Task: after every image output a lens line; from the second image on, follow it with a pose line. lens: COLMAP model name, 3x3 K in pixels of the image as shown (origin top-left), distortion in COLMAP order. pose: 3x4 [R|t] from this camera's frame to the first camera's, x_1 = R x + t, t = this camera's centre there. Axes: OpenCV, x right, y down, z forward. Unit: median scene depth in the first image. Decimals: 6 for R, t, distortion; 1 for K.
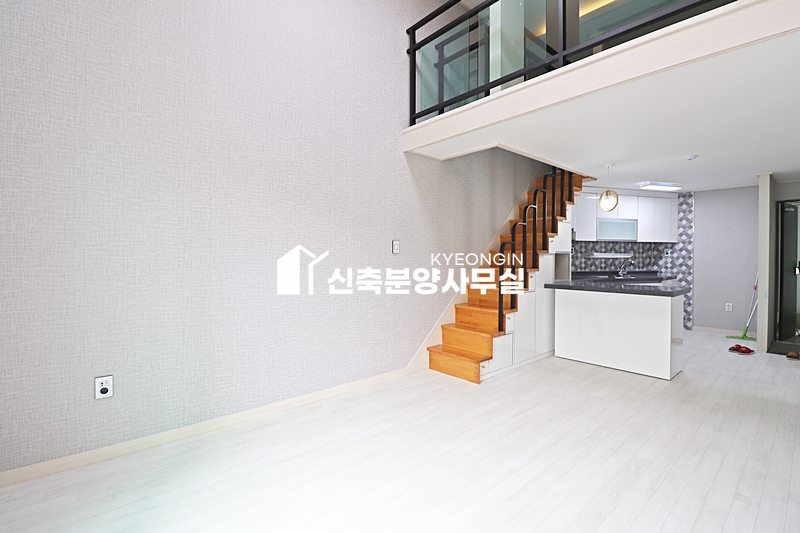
lens RADIAL K [[367.2, 0, 398.4], [0, 367.2, 261.1], [0, 0, 1]] dist [-0.018412, -0.000976]
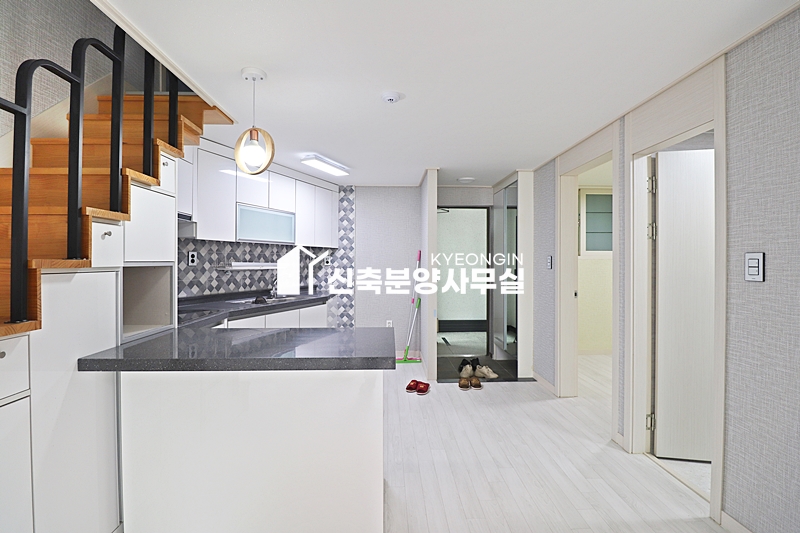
lens RADIAL K [[367.2, 0, 404.9], [0, 367.2, 262.2], [0, 0, 1]] dist [-0.018412, -0.000976]
pose [[0.614809, -0.002514, 0.788672, 0.235284], [0.010921, 0.999926, -0.005326, -0.015777], [-0.788600, 0.011888, 0.614791, 0.406837]]
